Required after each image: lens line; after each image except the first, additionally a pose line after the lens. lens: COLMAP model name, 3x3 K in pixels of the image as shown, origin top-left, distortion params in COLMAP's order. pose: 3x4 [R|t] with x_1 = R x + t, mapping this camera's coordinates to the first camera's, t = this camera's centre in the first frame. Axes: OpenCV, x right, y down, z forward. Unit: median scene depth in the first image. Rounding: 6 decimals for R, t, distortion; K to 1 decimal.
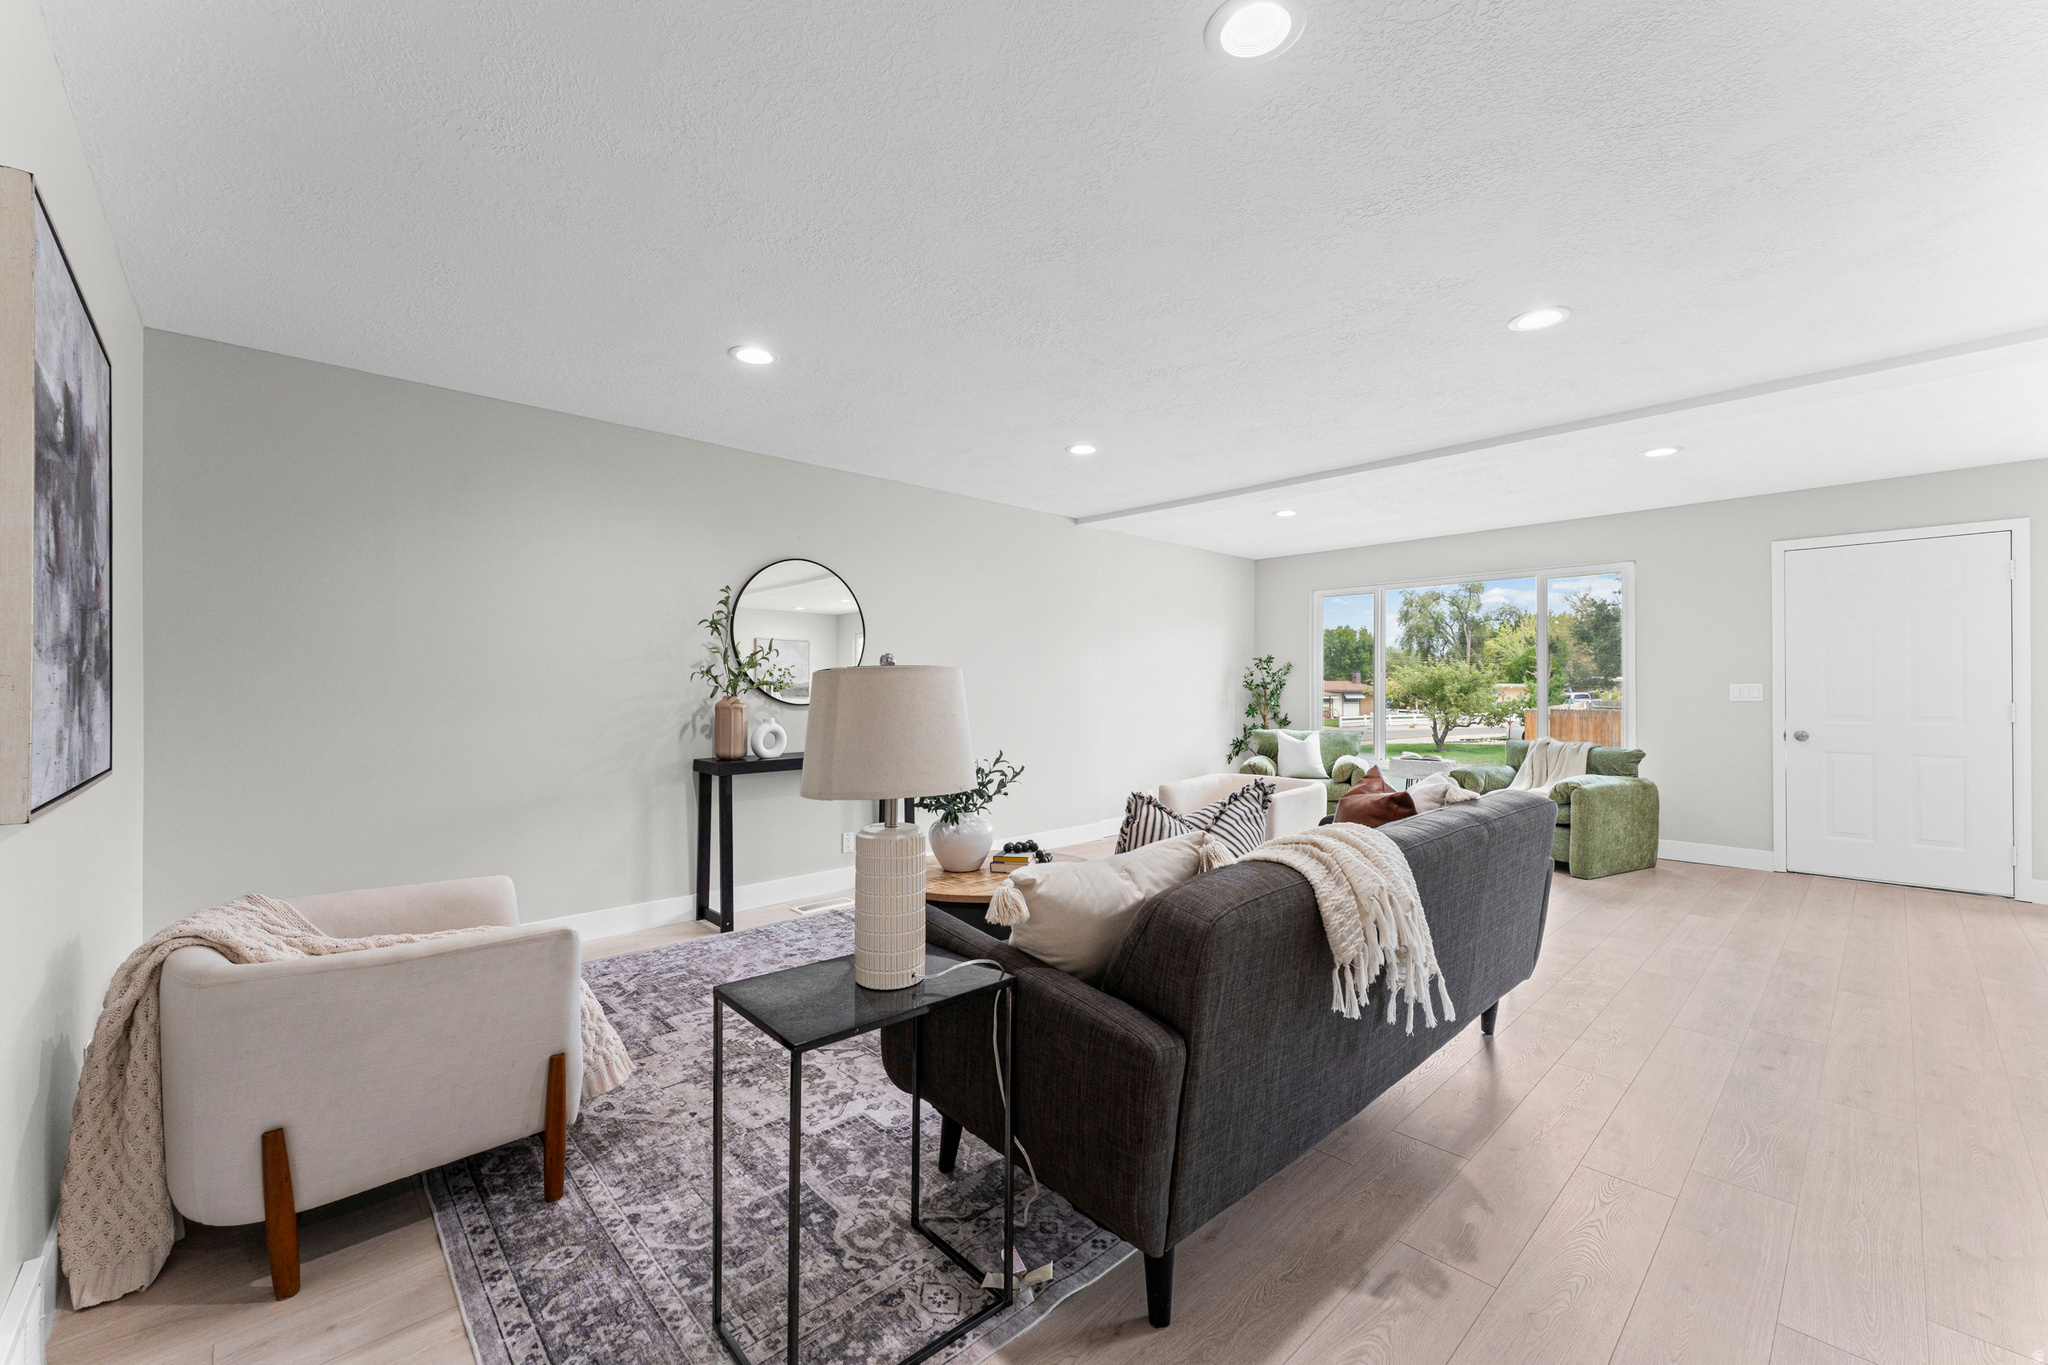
lens RADIAL K [[821.3, 0, 1017.6], [0, 821.3, 685.7], [0, 0, 1]] dist [-0.002421, -0.000226]
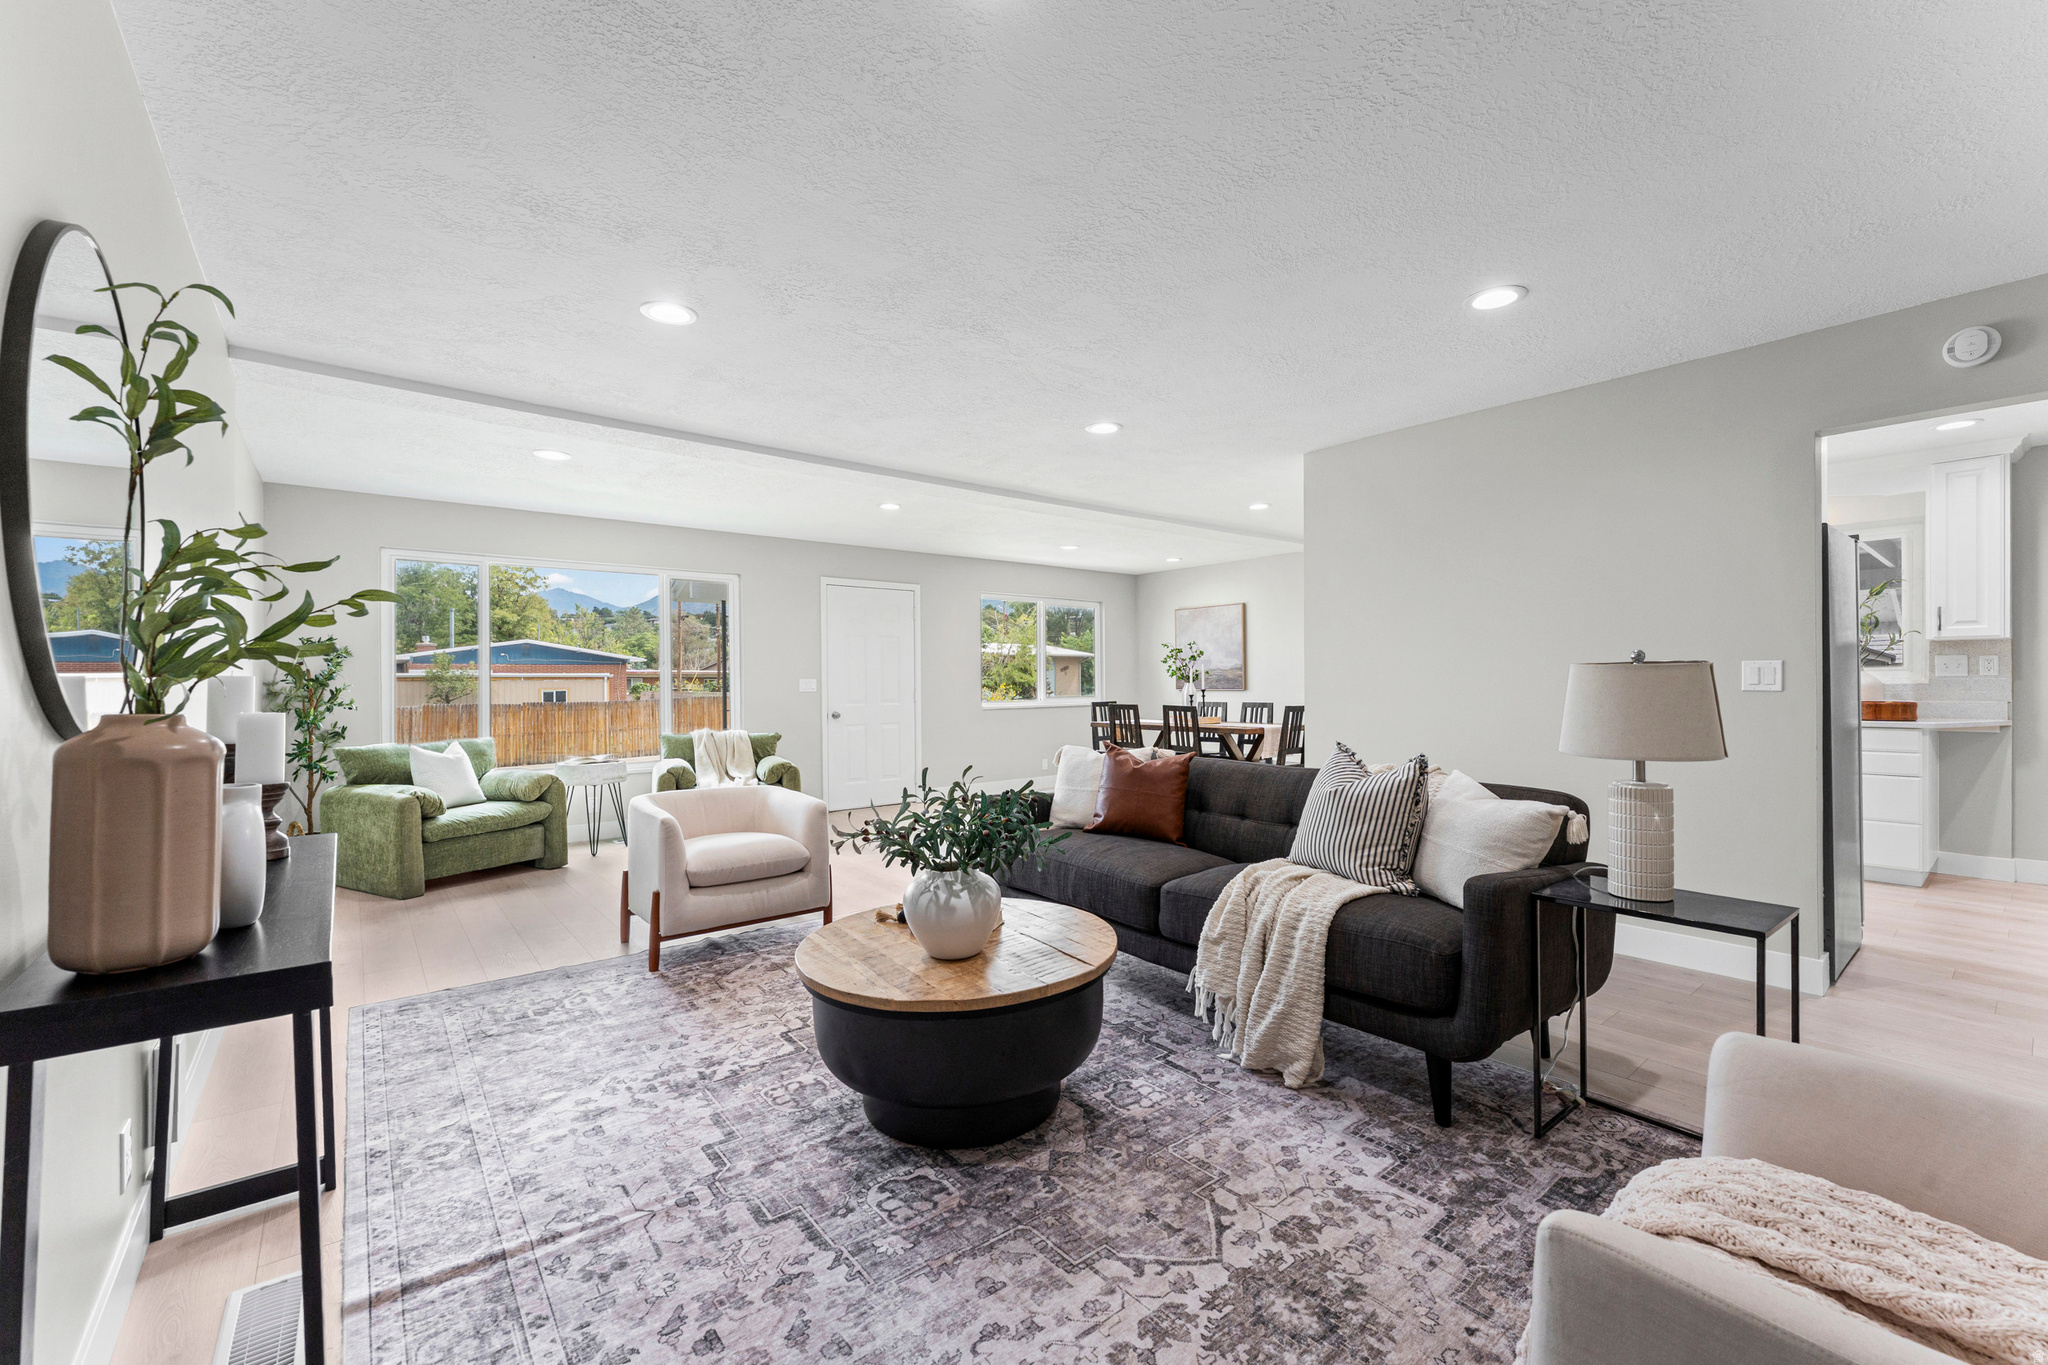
lens RADIAL K [[837.0, 0, 1015.3], [0, 837.0, 681.5], [0, 0, 1]] dist [-0.001434, 0.000105]
pose [[0.076789, -0.002132, 0.997045, -1.387170], [0.004571, 0.999988, 0.001787, 0.002652], [-0.997037, 0.004420, 0.076798, 1.669727]]
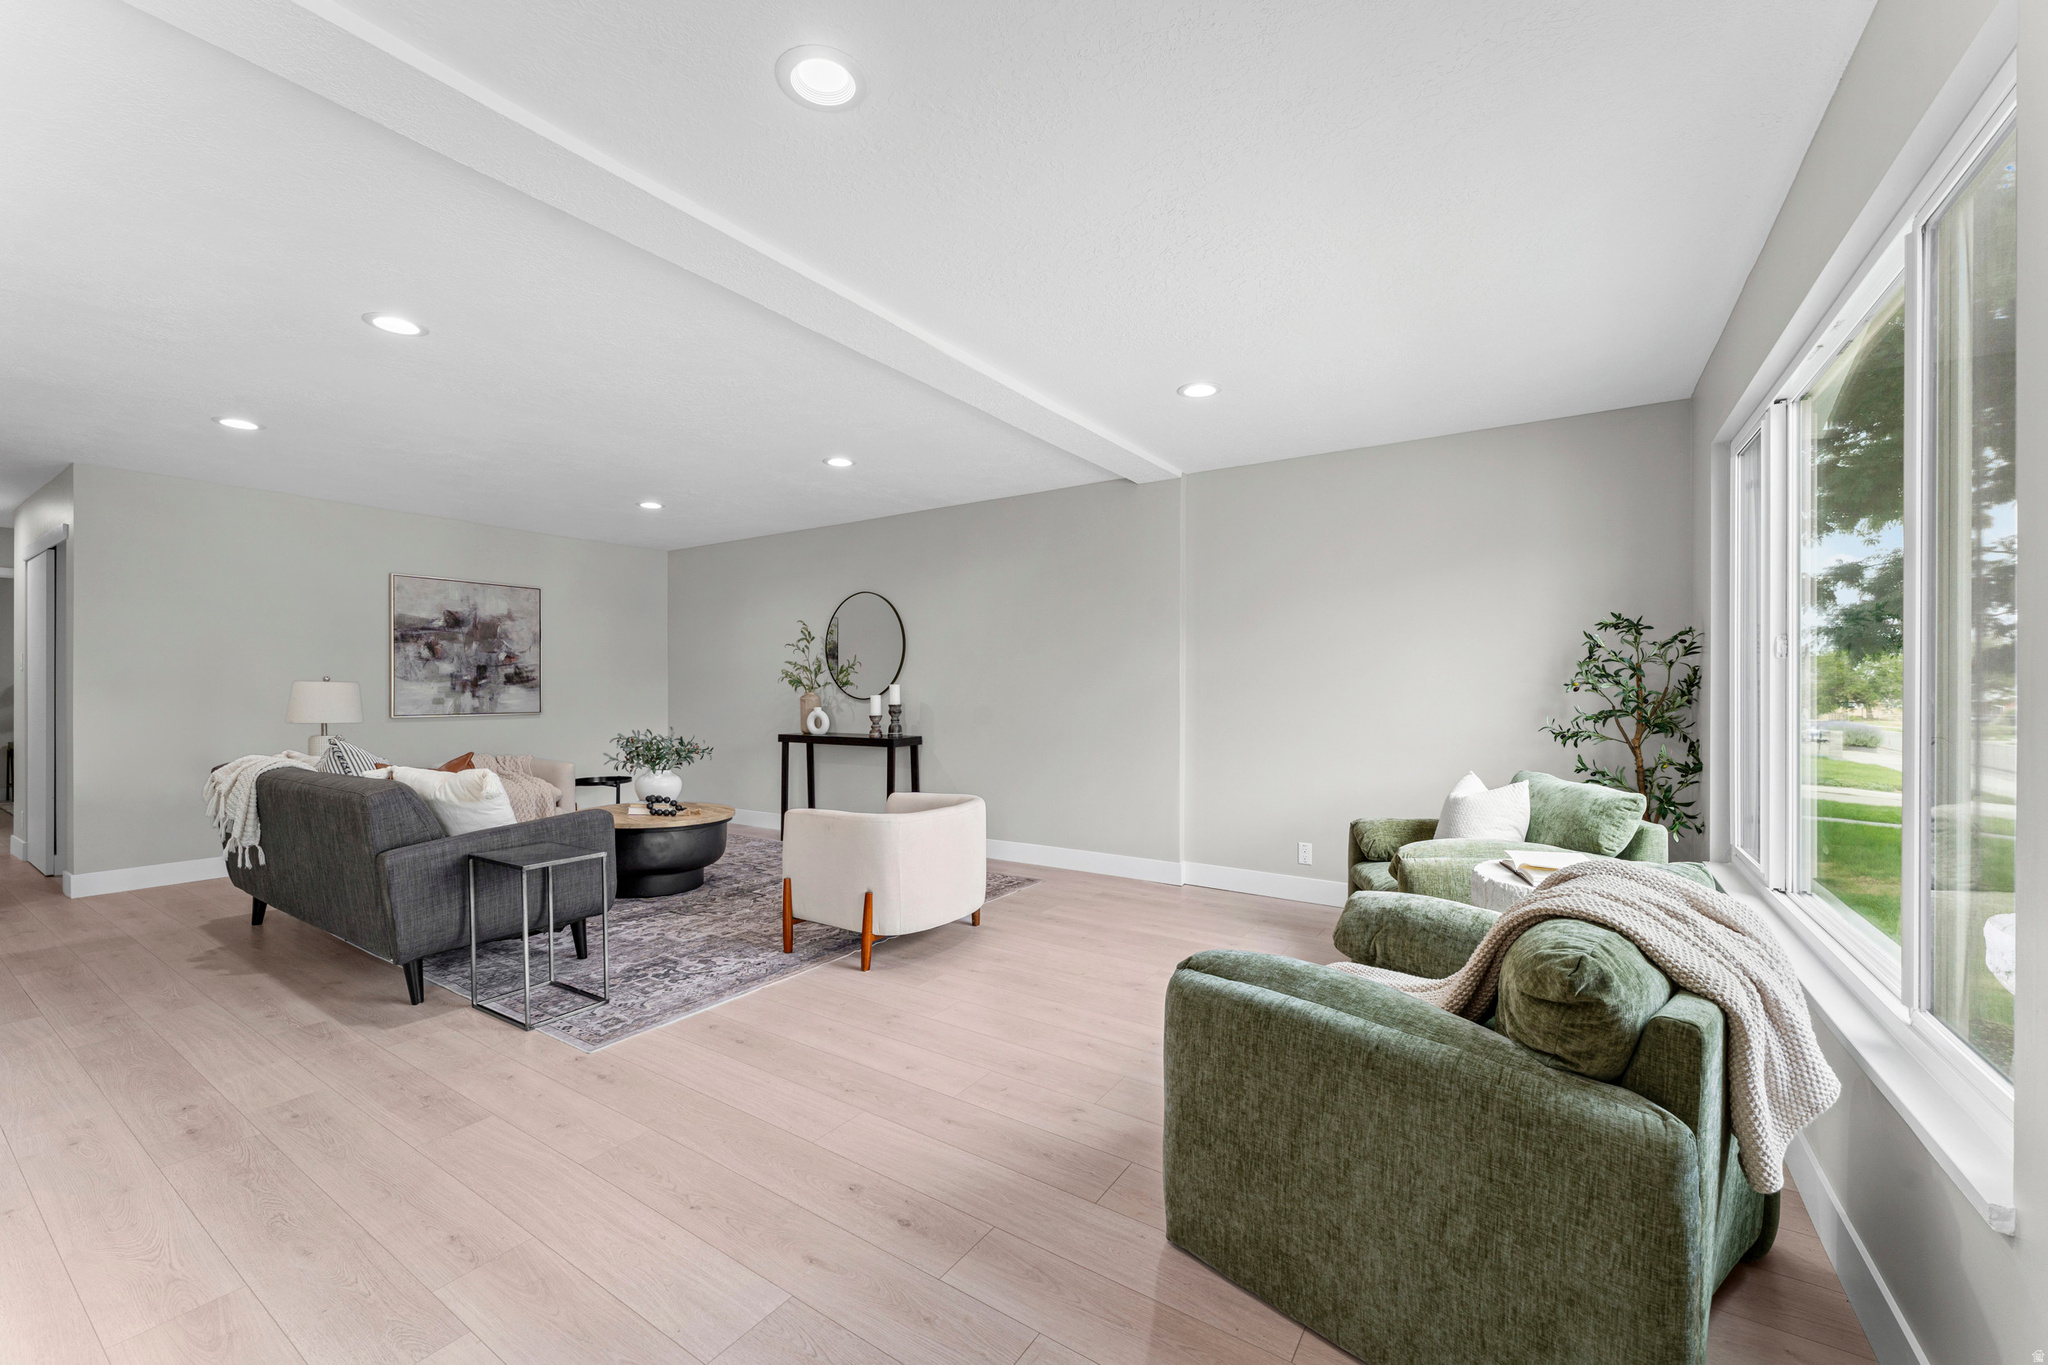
lens RADIAL K [[821.3, 0, 1017.6], [0, 821.3, 685.7], [0, 0, 1]] dist [-0.002421, -0.000226]
pose [[0.235248, 0.000346, -0.971935, 2.901759], [0.005021, 0.999986, 0.001571, 0.000936], [0.971922, -0.005250, 0.235243, 2.391714]]
